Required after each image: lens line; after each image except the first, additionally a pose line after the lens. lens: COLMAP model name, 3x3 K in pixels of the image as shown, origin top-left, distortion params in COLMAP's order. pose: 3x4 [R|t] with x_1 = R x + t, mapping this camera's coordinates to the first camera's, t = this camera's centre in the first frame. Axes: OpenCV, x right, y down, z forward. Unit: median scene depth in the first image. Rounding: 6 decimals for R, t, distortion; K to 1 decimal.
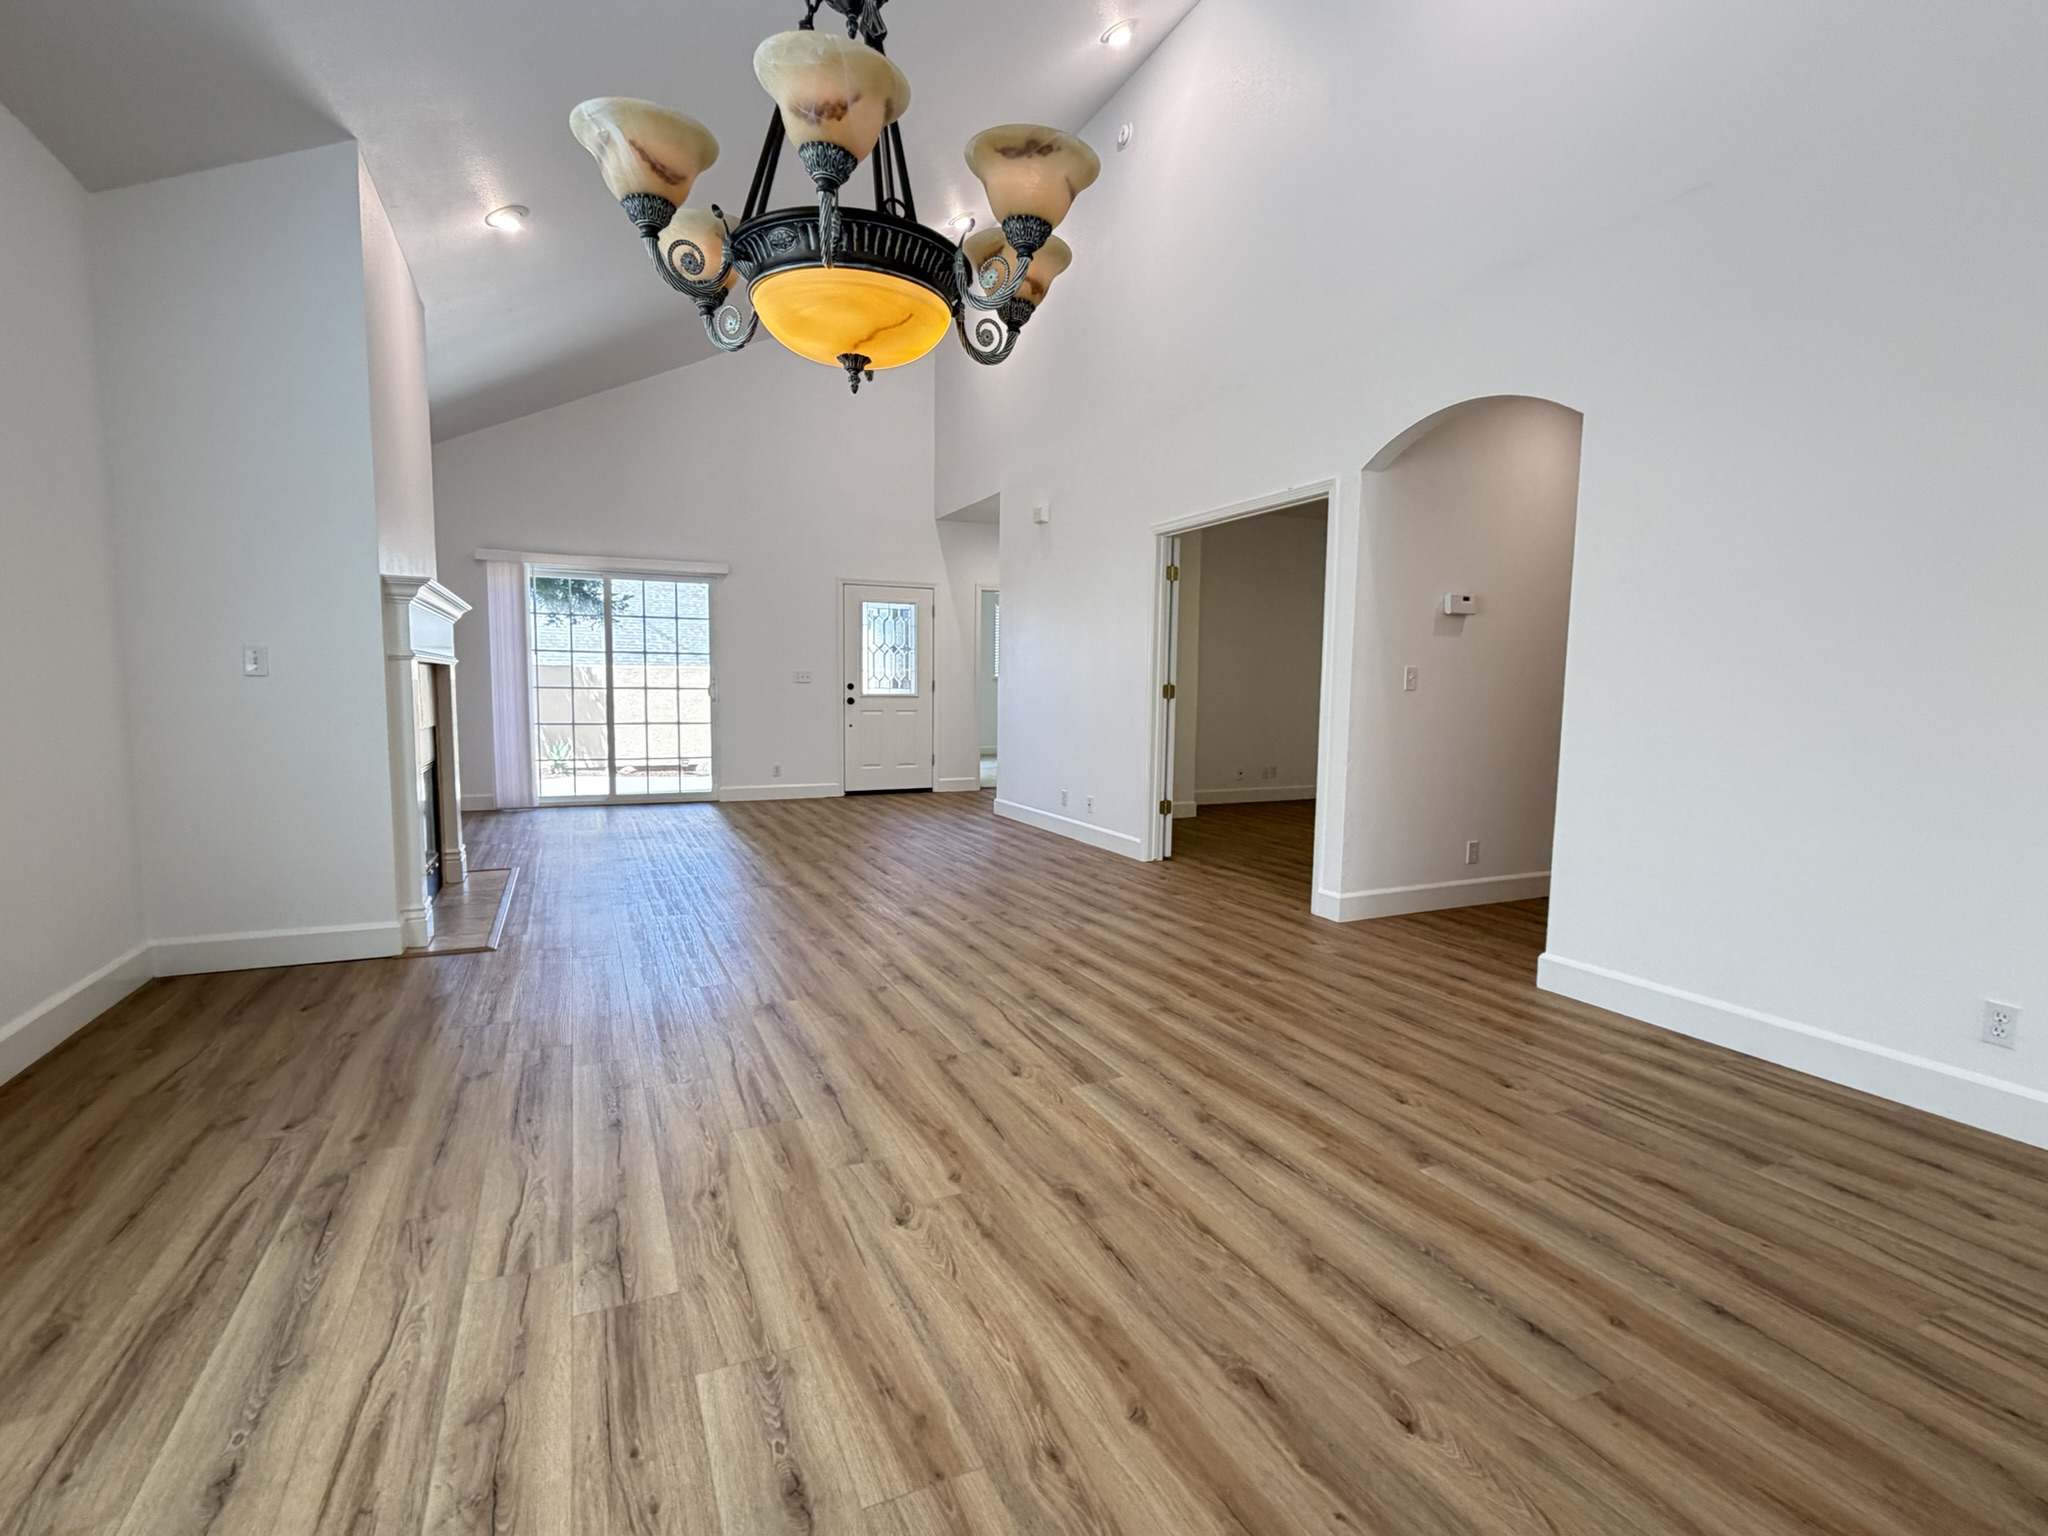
lens RADIAL K [[970.3, 0, 1024.5], [0, 970.3, 777.9], [0, 0, 1]] dist [-0.001604, -0.000208]
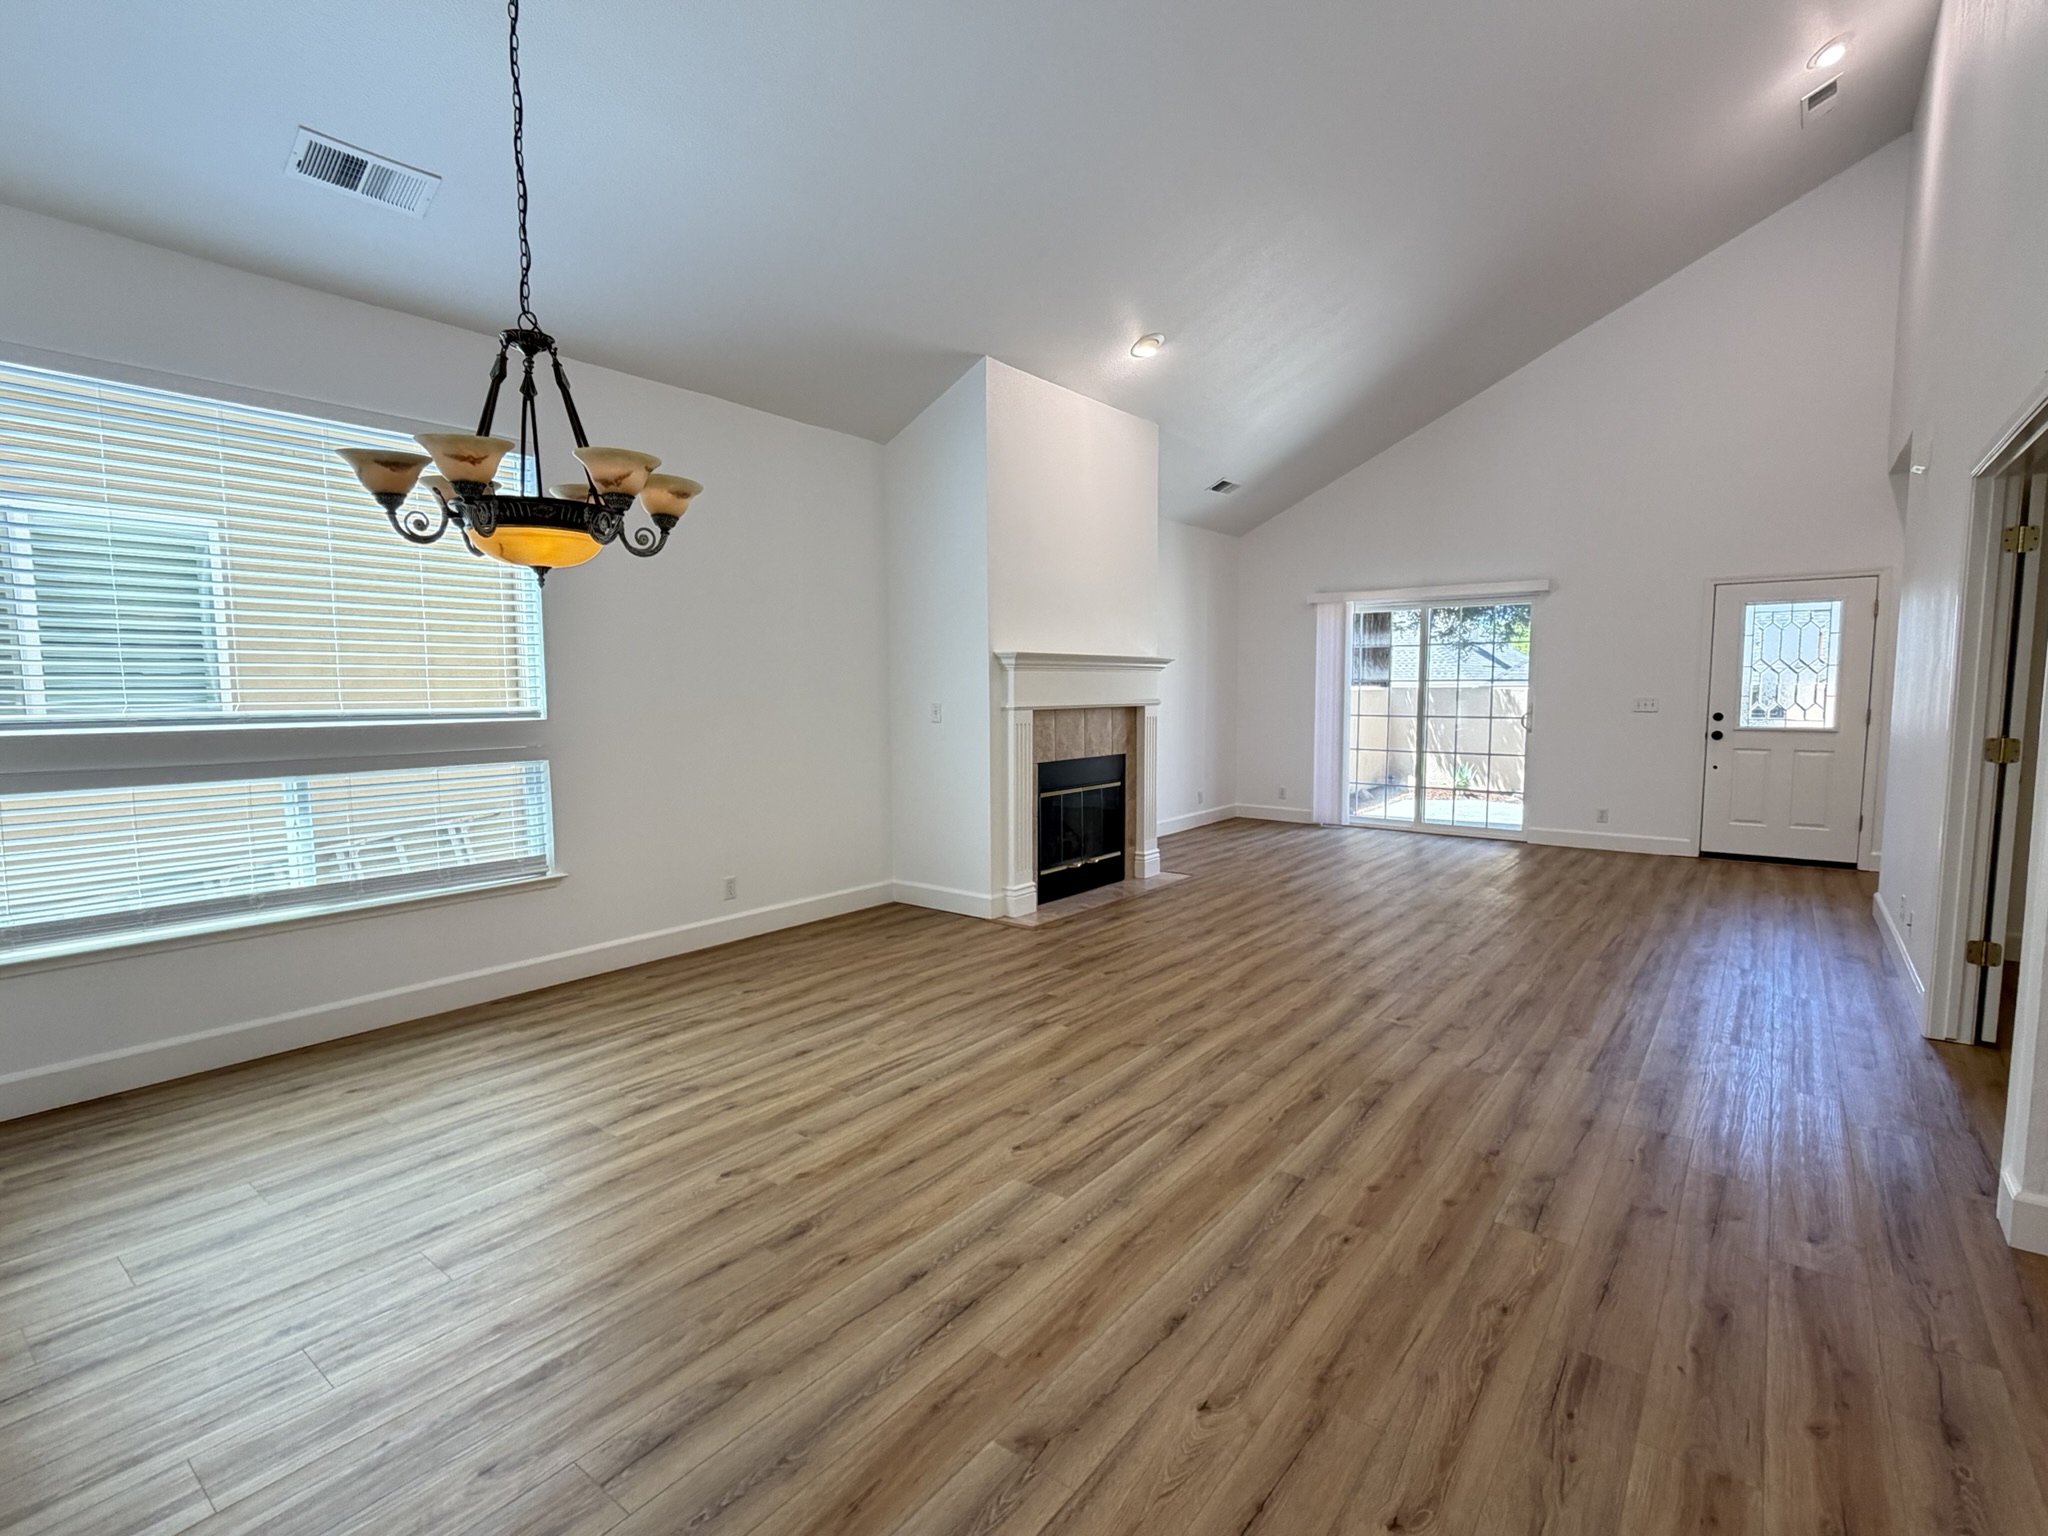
lens RADIAL K [[970.3, 0, 1024.5], [0, 970.3, 777.9], [0, 0, 1]] dist [-0.001604, -0.000208]
pose [[0.457928, 0.071394, -0.886118, 0.753794], [-0.077326, 0.996191, 0.040303, -0.101616], [0.885620, 0.050064, 0.461704, 0.465977]]
